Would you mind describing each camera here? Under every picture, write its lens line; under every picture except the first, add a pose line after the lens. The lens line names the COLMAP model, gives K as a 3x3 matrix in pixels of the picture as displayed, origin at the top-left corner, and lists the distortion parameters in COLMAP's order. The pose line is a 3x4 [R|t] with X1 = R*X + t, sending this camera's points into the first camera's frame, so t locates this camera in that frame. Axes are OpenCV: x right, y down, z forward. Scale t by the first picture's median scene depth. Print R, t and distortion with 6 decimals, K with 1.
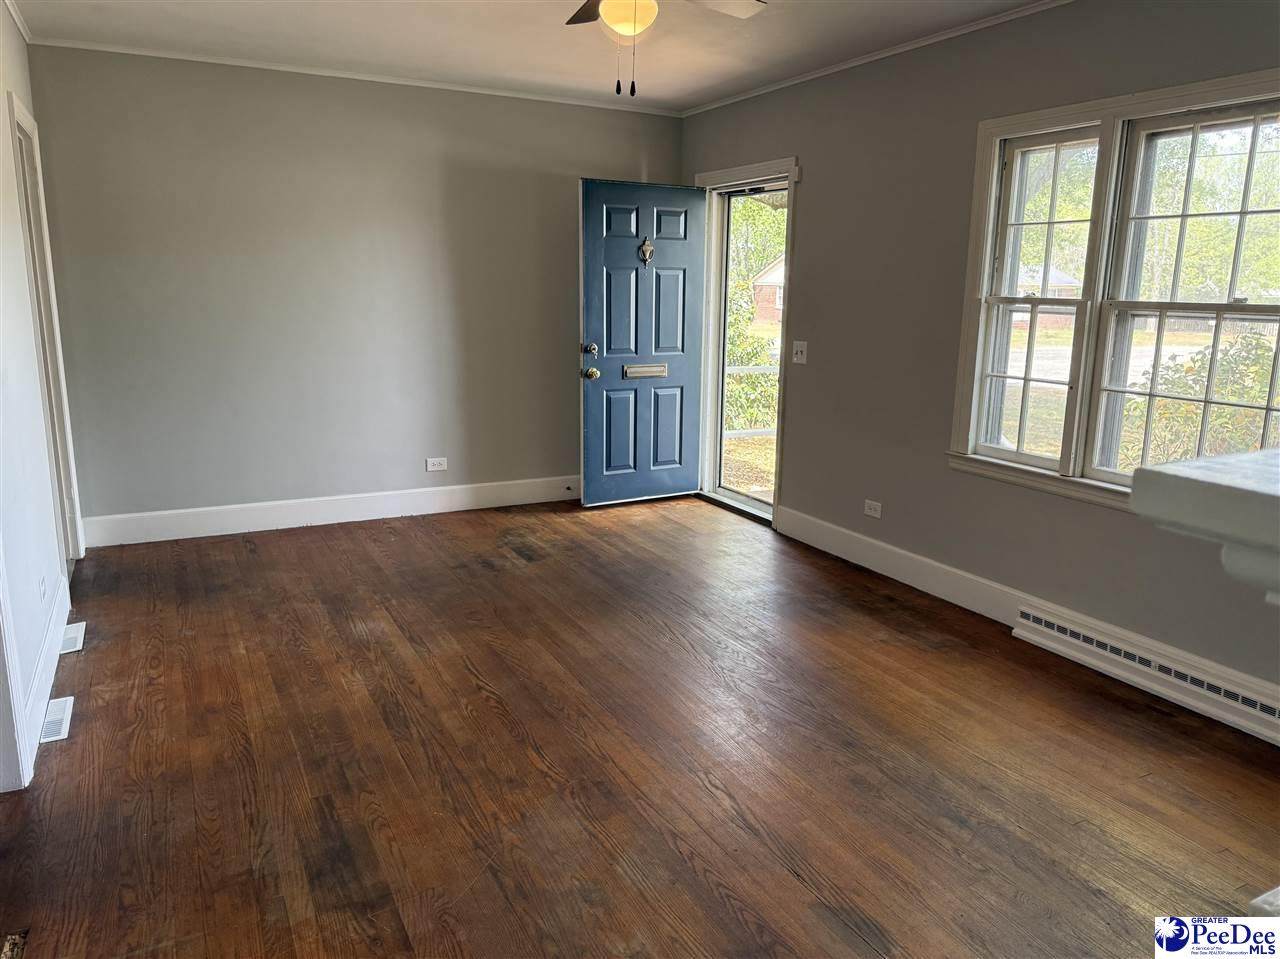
lens RADIAL K [[920.4, 0, 642.6], [0, 920.4, 476.0], [0, 0, 1]] dist [0.046905, -0.053300]
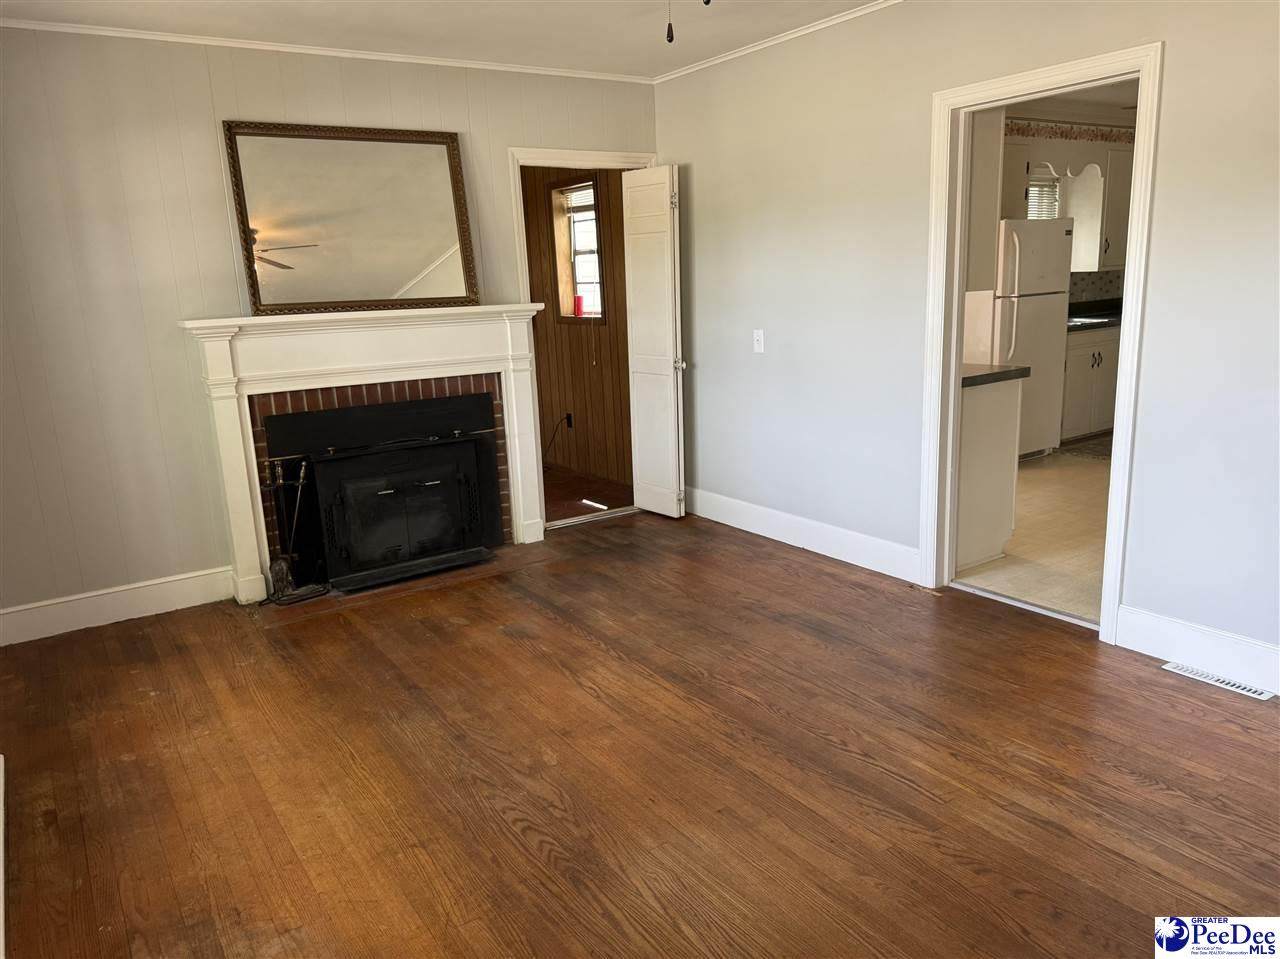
lens RADIAL K [[920.4, 0, 633.3], [0, 920.4, 482.3], [0, 0, 1]] dist [0.046905, -0.053300]
pose [[-0.993717, 0.048215, -0.101001, 0.117274], [0.002498, 0.911778, 0.410675, -0.370650], [0.111891, 0.407843, -0.906170, 1.757833]]
